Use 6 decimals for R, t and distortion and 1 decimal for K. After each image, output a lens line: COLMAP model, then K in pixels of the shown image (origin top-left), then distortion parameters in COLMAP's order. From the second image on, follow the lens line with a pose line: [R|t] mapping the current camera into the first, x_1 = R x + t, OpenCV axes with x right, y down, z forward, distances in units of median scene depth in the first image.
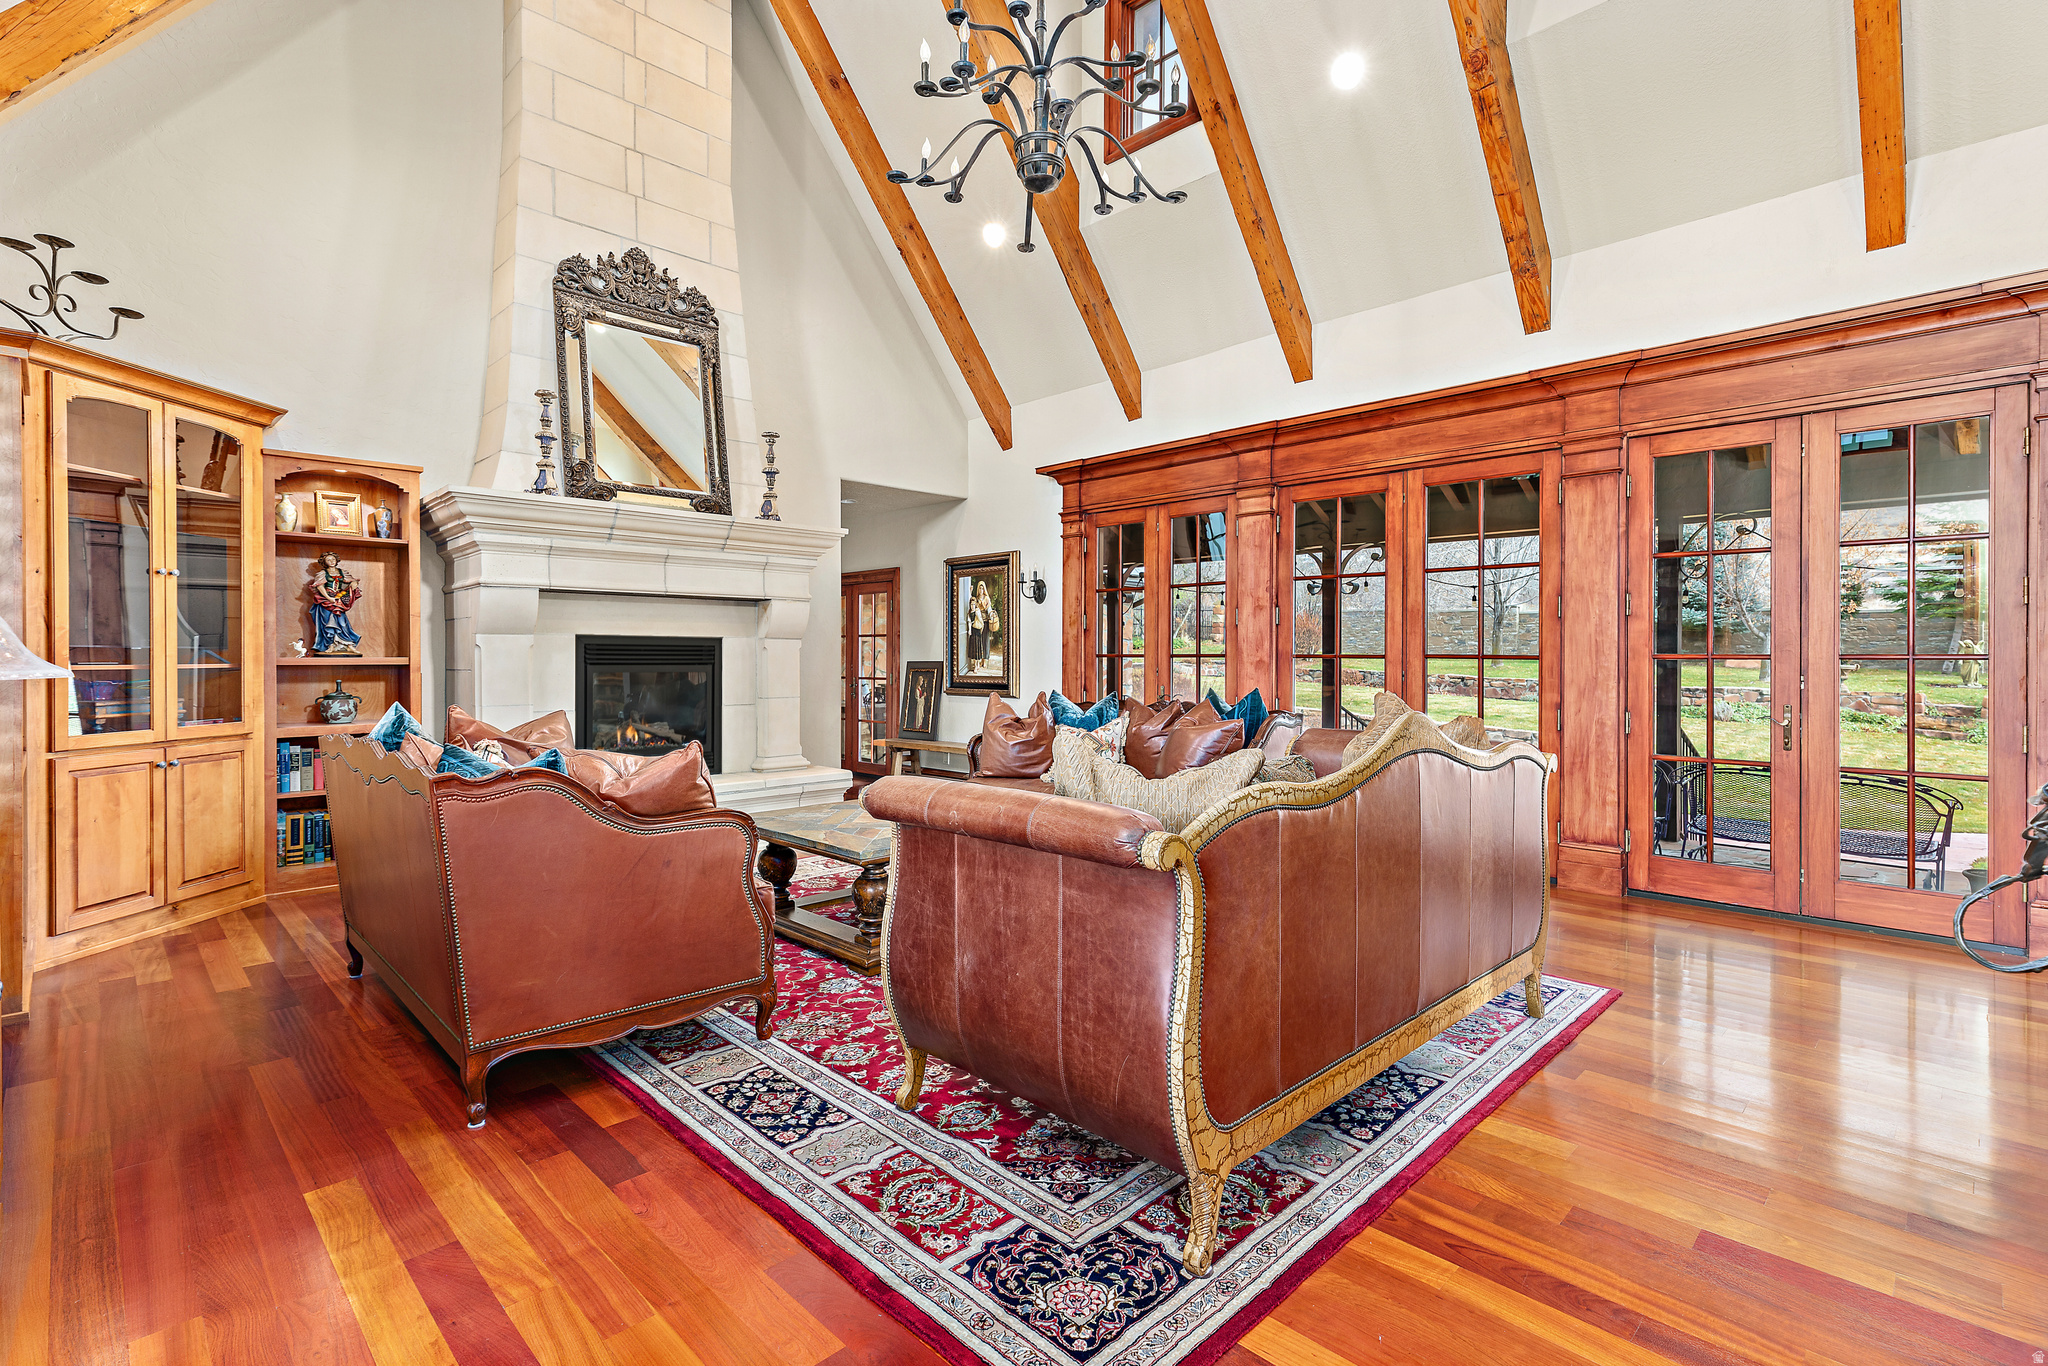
lens RADIAL K [[965.3, 0, 1035.7], [0, 965.3, 658.1], [0, 0, 1]] dist [0.009740, -0.001299]
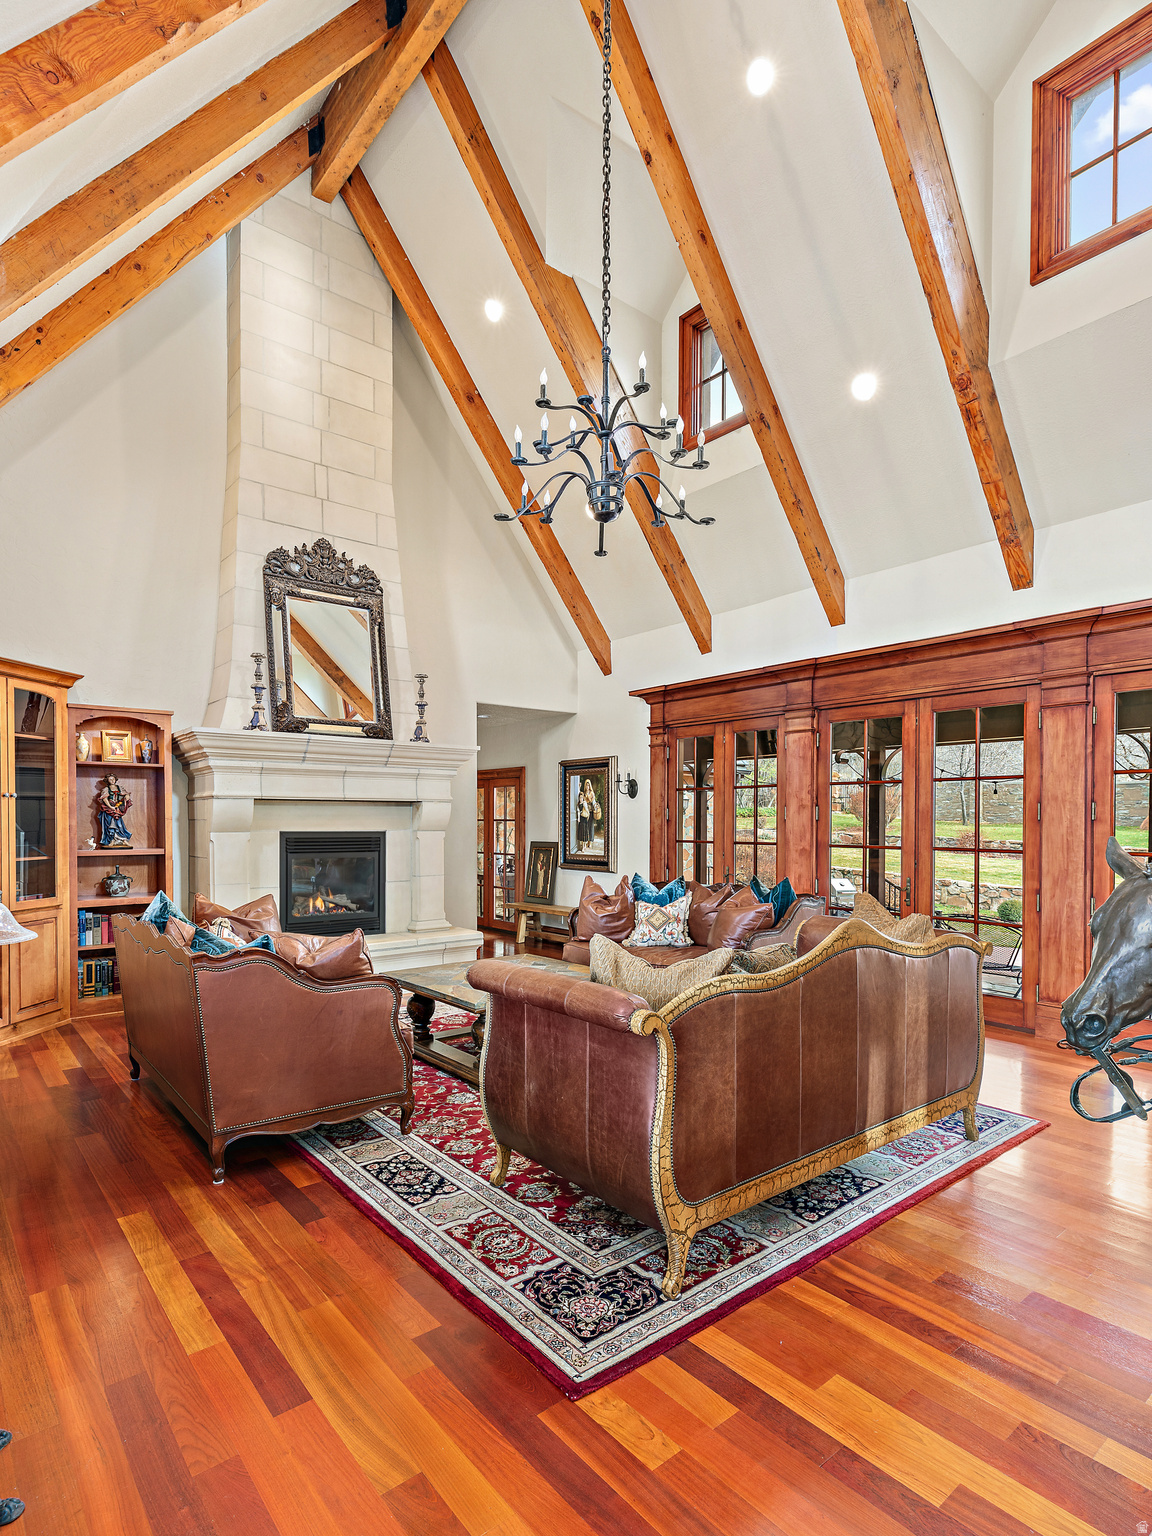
lens RADIAL K [[819.8, 0, 571.2], [0, 819.8, 827.9], [0, 0, 1]] dist [0.004051, 0.004295]
pose [[0.994693, 0.000535, -0.102889, 0.054324], [0.000534, 0.999946, 0.010361, -0.044946], [0.102889, -0.010361, 0.994639, -0.112069]]
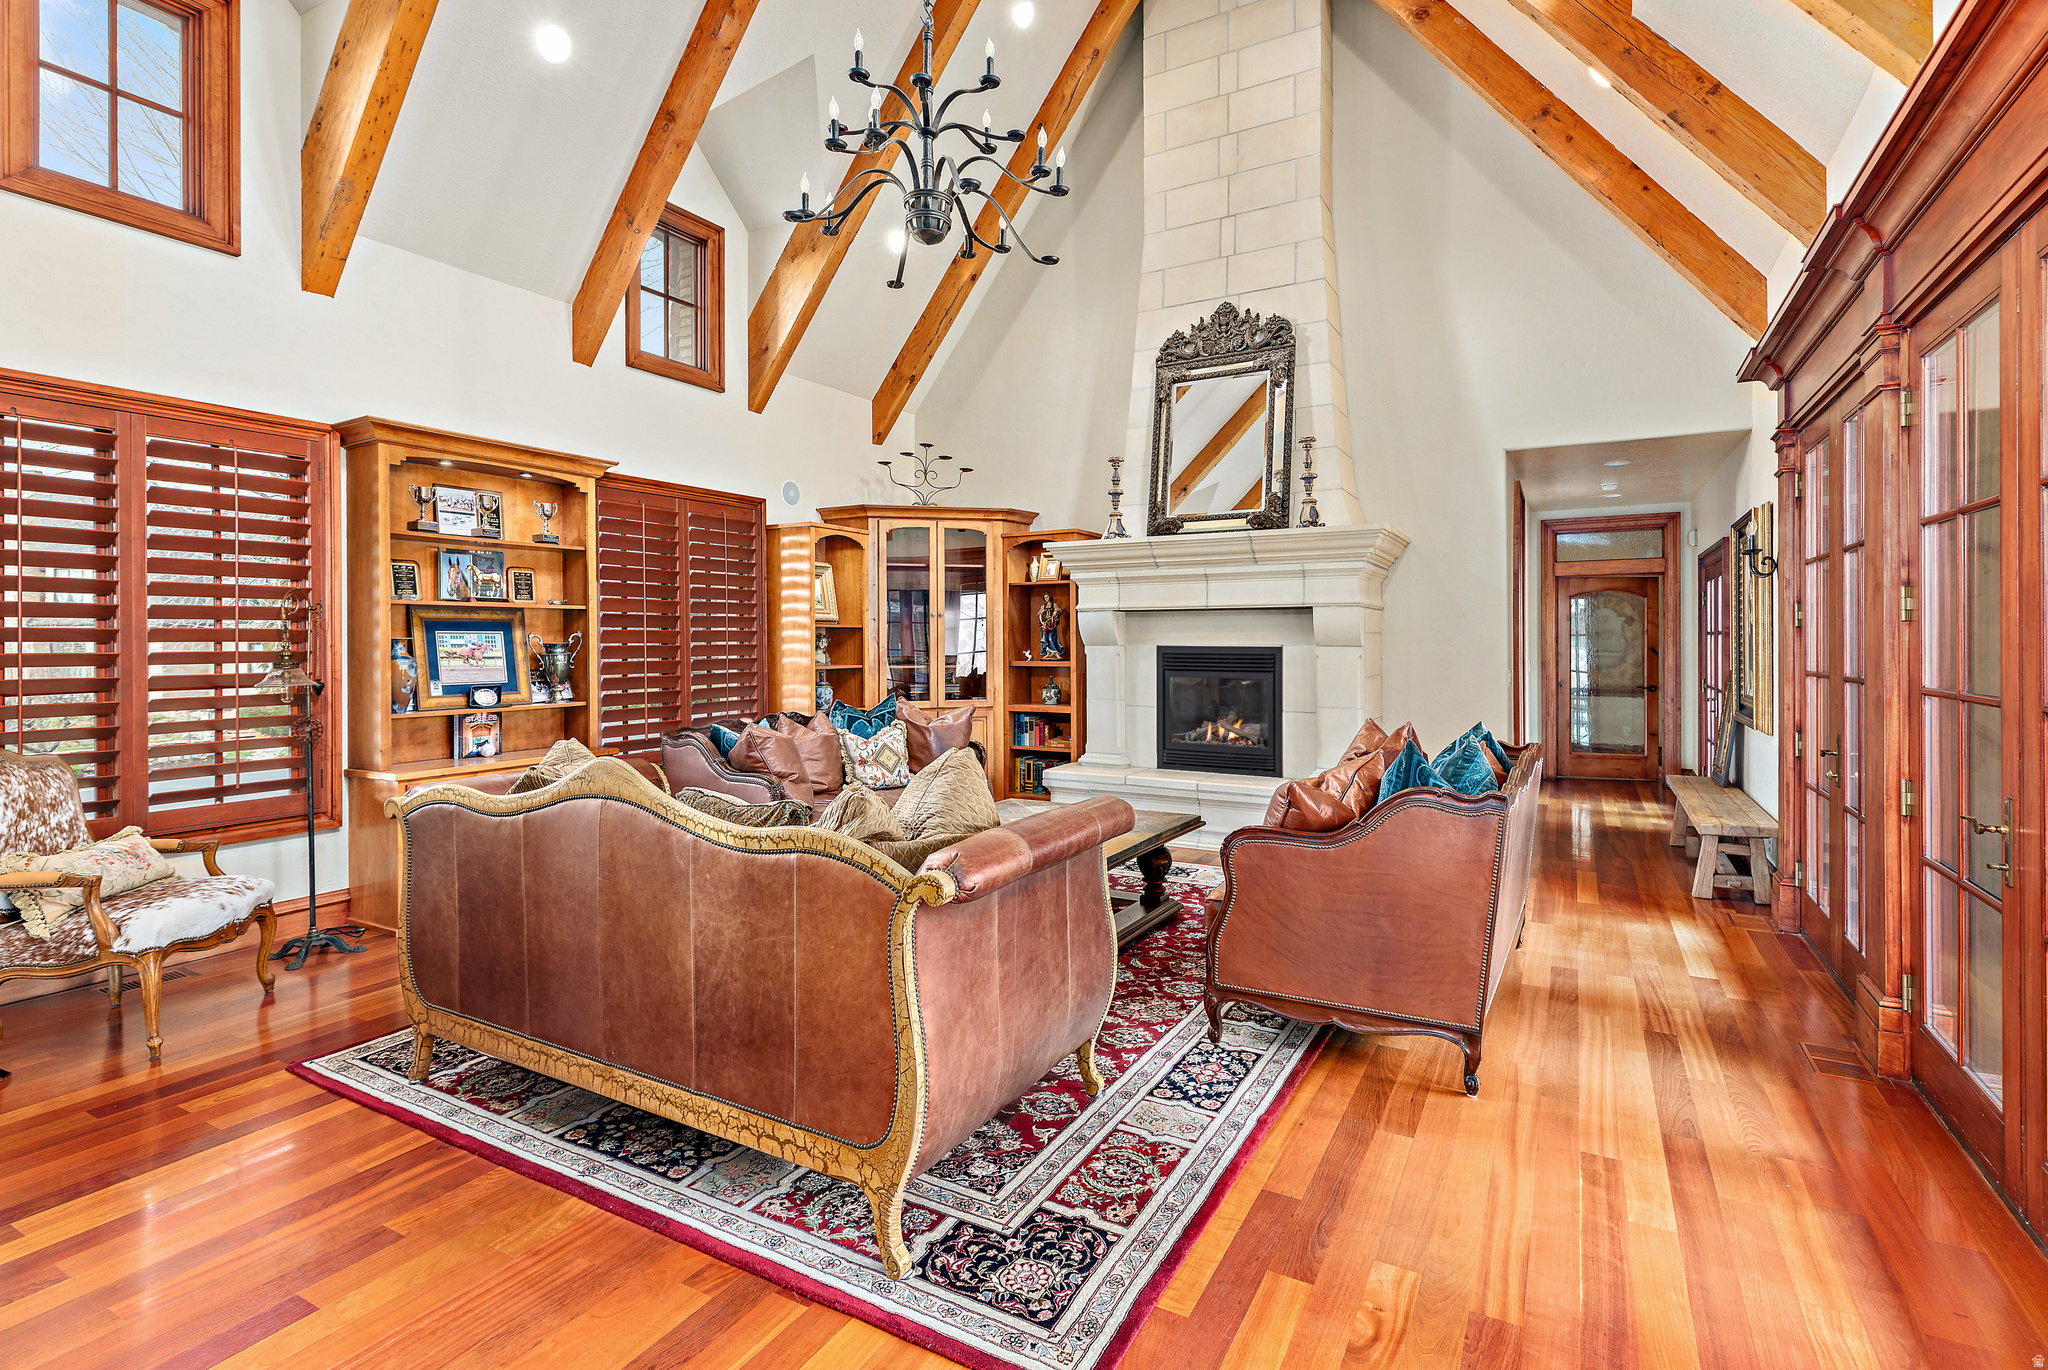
lens RADIAL K [[965.3, 0, 1039.0], [0, 965.3, 636.0], [0, 0, 1]] dist [0.009740, -0.001299]
pose [[0.266507, -0.005444, -0.963818, 0.751450], [0.001190, 0.999985, -0.005319, -0.032959], [0.963832, 0.000271, 0.266510, 0.592202]]
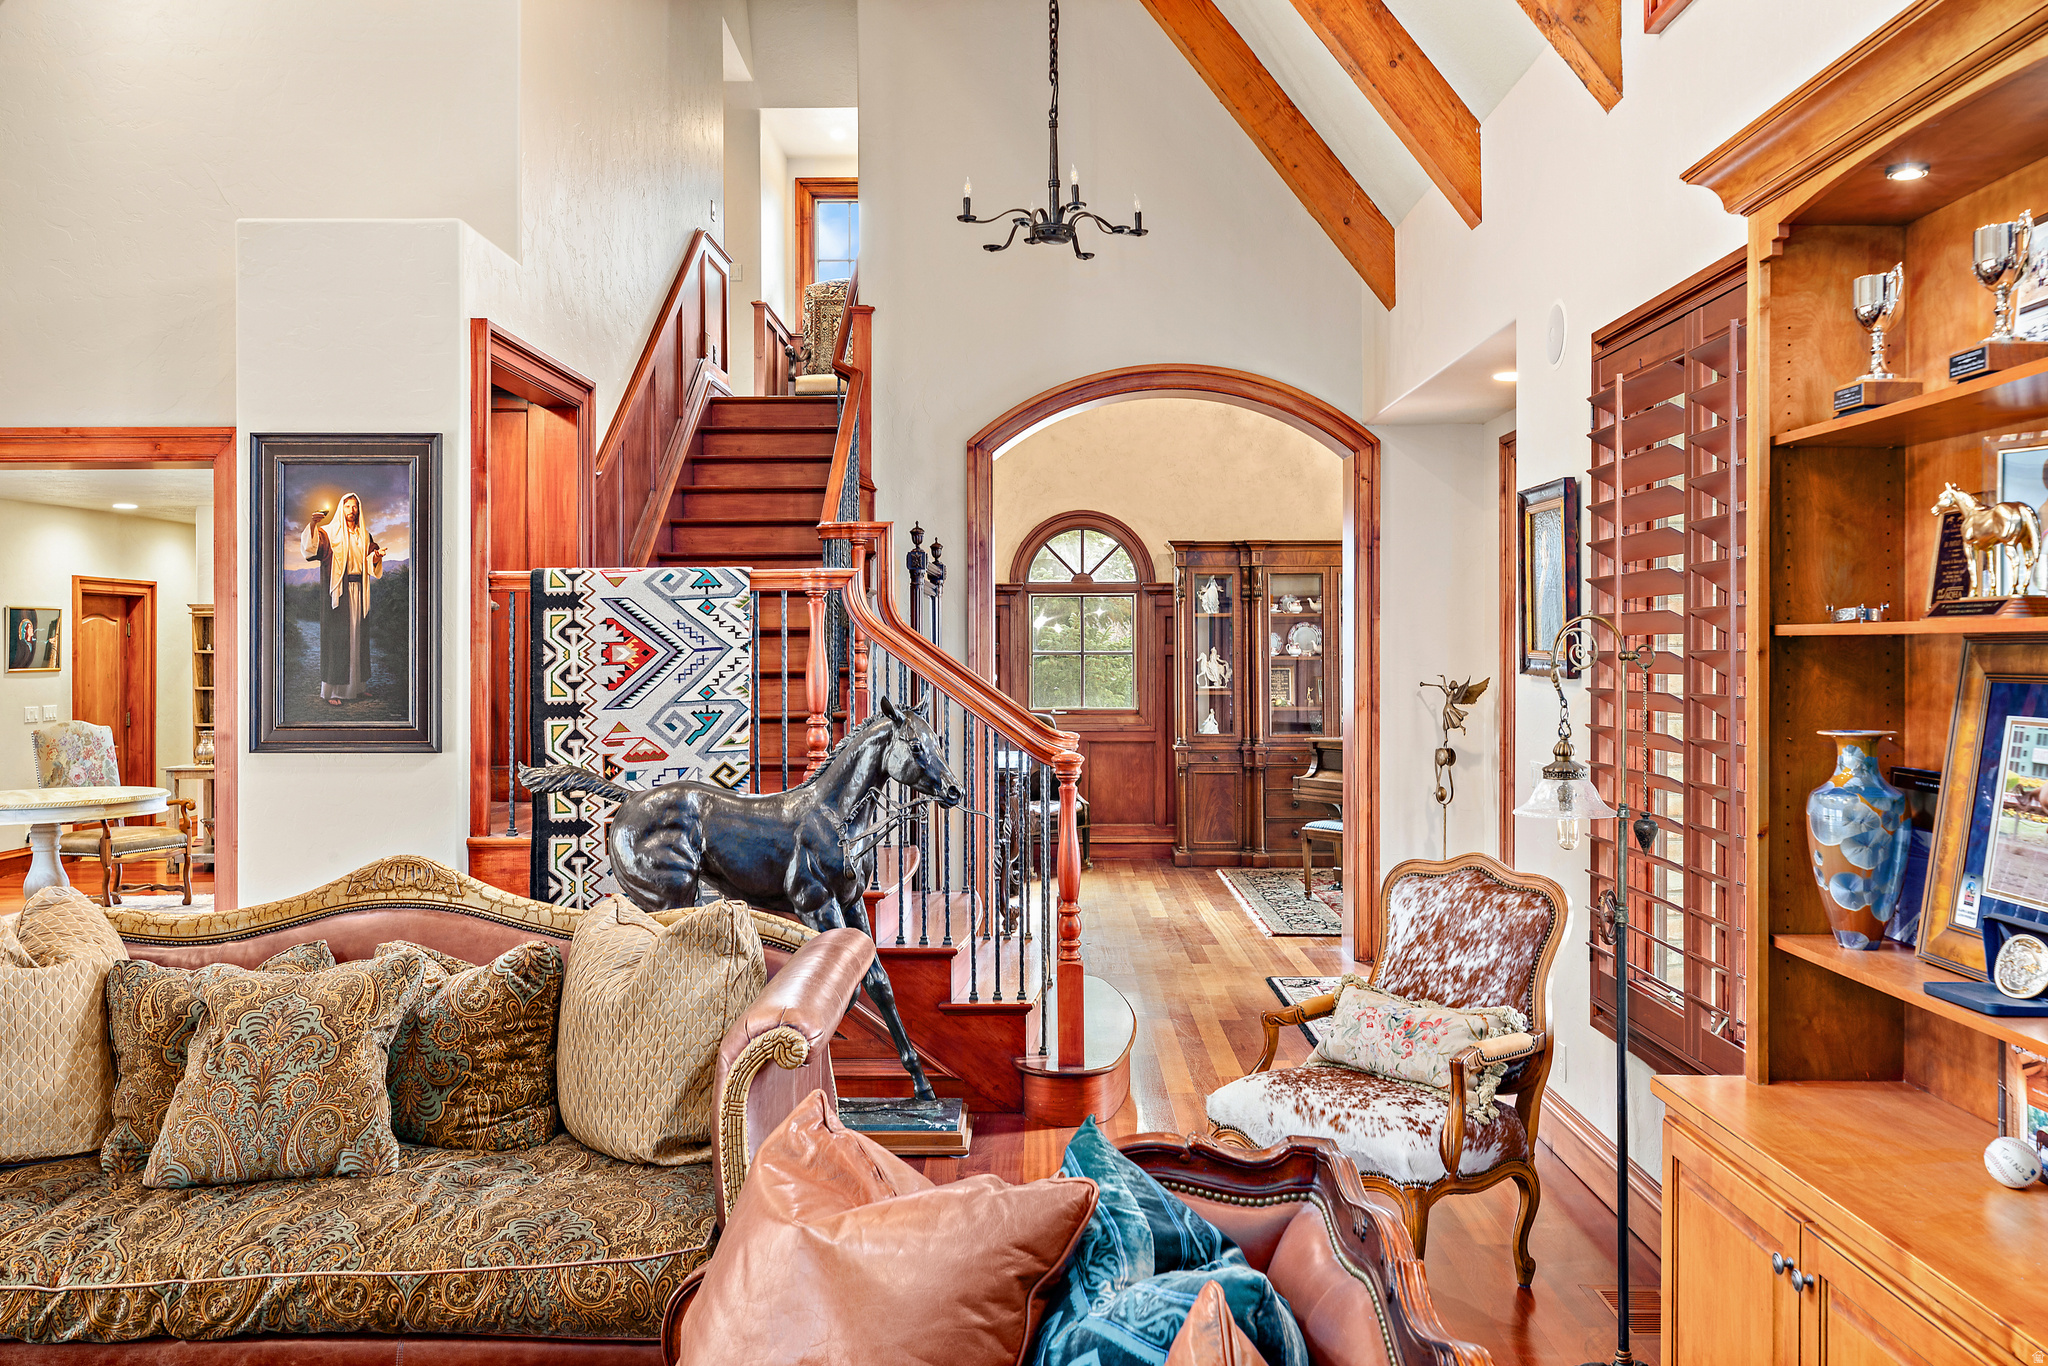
lens RADIAL K [[1618.2, 0, 1043.8], [0, 1618.2, 662.0], [0, 0, 1]] dist [-0.004400, 0.009963]
pose [[-0.706239, -0.002284, 0.707969, -0.543254], [0.005004, 0.999954, 0.008217, -0.066619], [-0.707955, 0.009346, -0.706195, 0.830335]]
